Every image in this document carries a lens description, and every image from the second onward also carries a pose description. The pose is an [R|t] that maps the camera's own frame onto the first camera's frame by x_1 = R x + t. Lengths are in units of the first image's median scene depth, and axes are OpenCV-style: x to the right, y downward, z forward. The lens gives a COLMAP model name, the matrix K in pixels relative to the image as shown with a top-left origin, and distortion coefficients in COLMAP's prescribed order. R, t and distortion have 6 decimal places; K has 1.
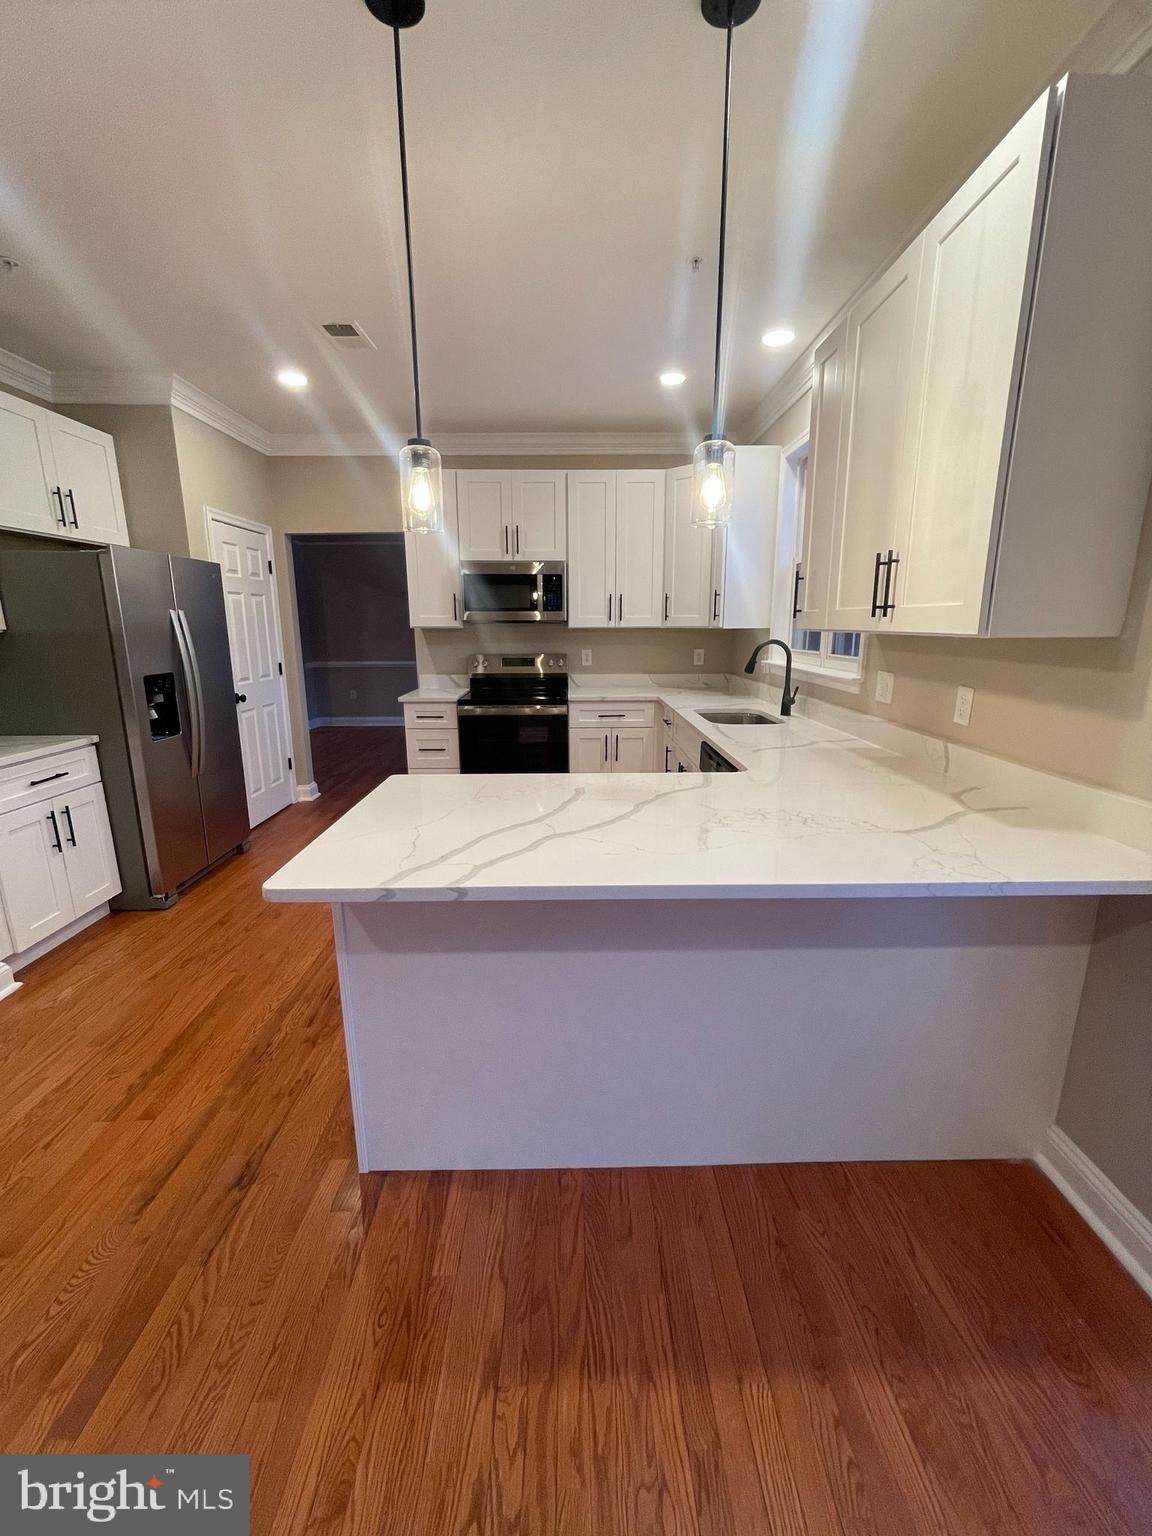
lens RADIAL K [[621.5, 0, 582.8], [0, 621.5, 761.9], [0, 0, 1]] dist [-0.001952, -0.000575]
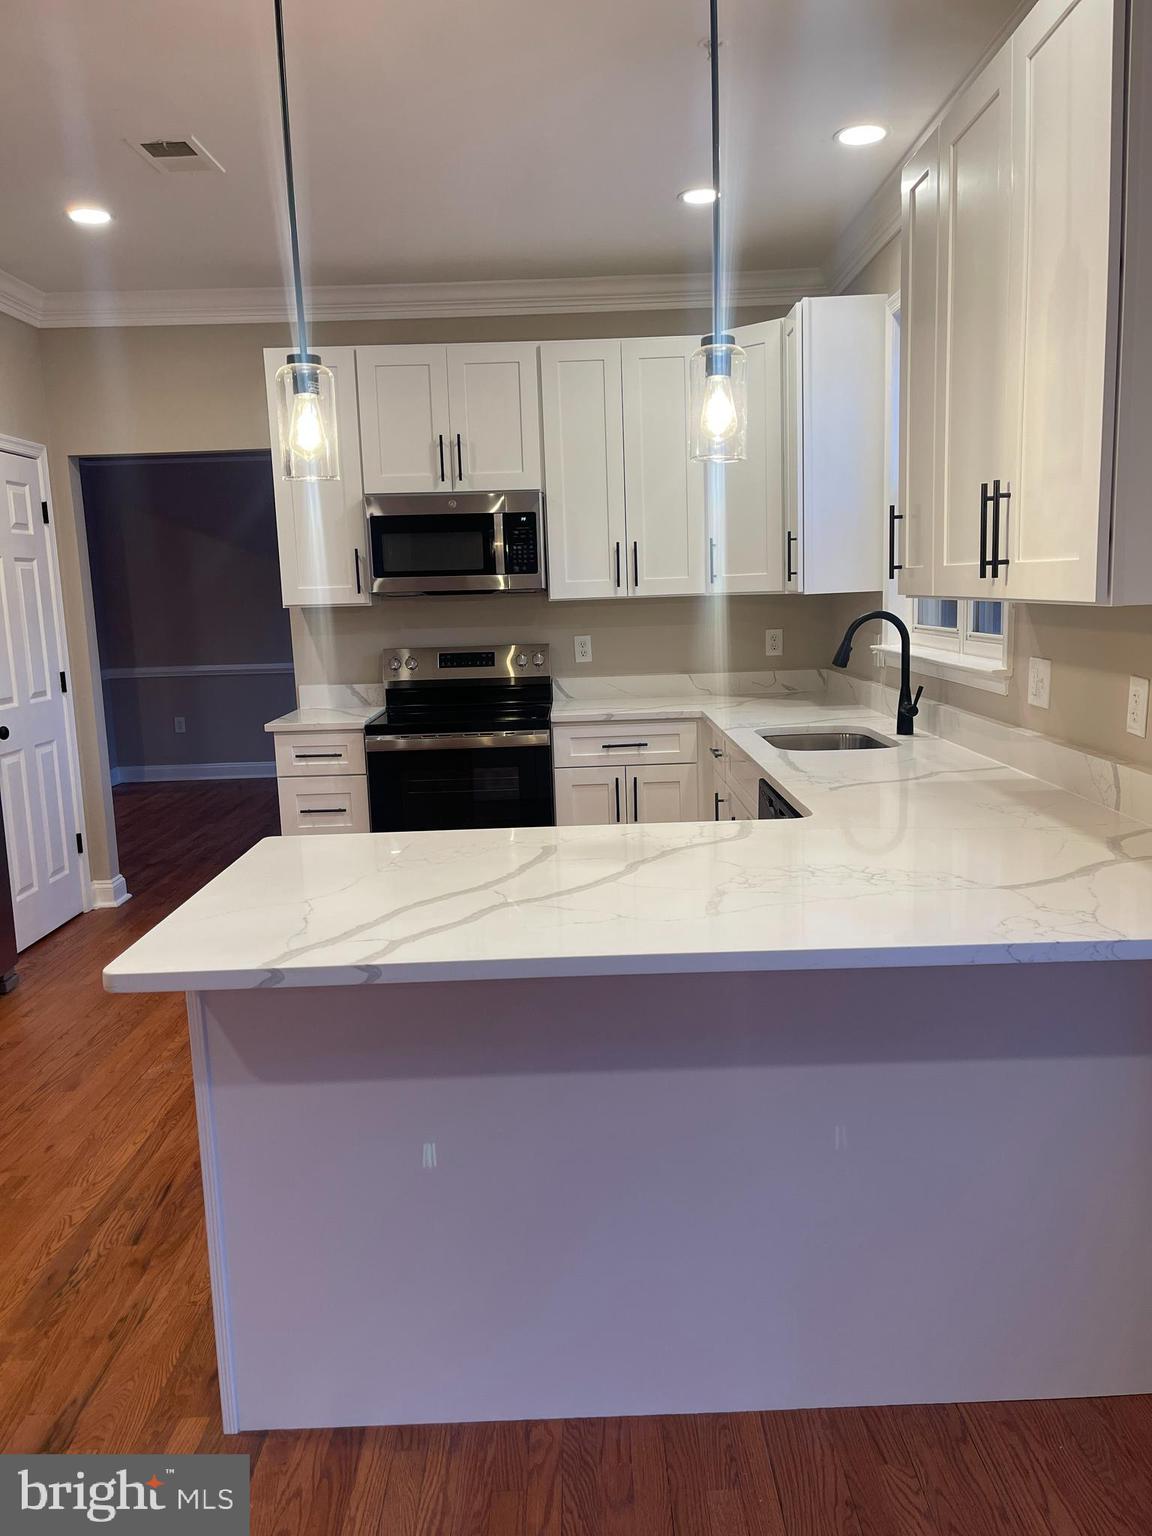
lens RADIAL K [[1158.9, 0, 585.4], [0, 1158.9, 772.6], [0, 0, 1]] dist [0.040450, -0.022573]
pose [[0.999532, -0.028021, -0.012280, 0.030345], [0.027246, 0.997869, -0.059283, 0.023073], [0.013915, 0.058921, 0.998166, -0.145840]]
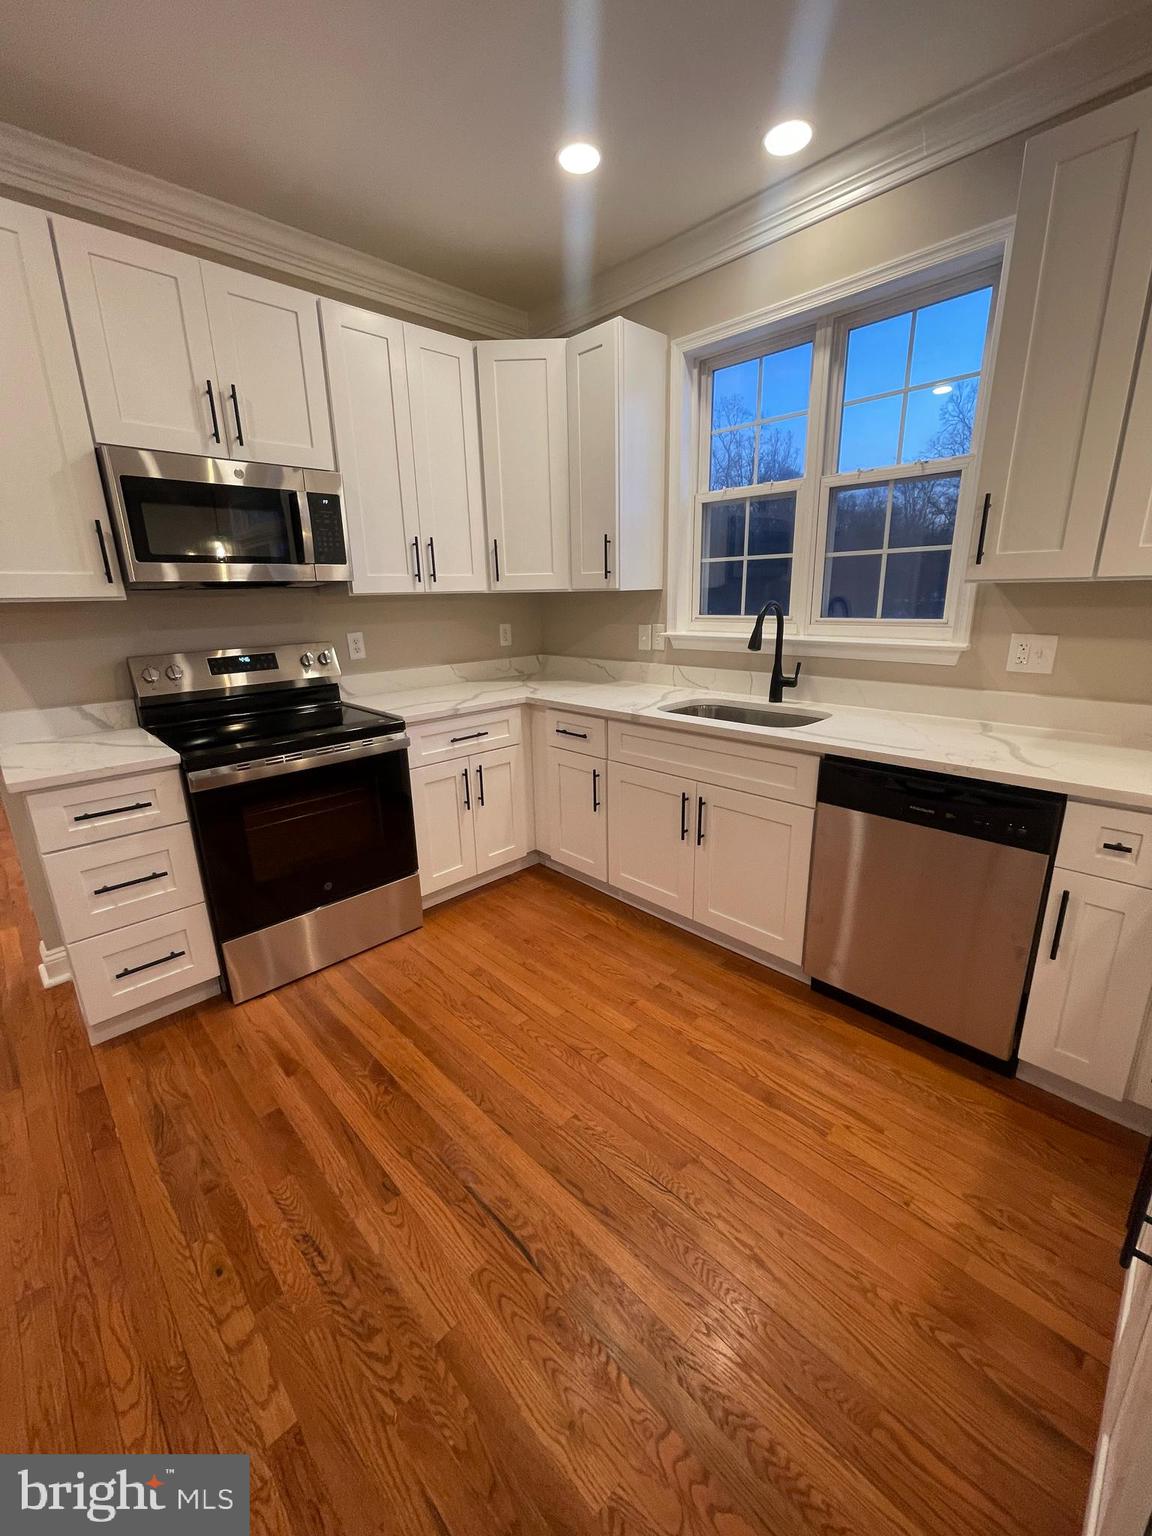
lens RADIAL K [[621.5, 0, 575.7], [0, 621.5, 765.2], [0, 0, 1]] dist [-0.001952, -0.000575]
pose [[0.722347, -0.198298, 0.662490, -0.416940], [0.165354, 0.979743, 0.112965, -0.141050], [-0.671471, 0.027946, 0.740504, 0.668483]]
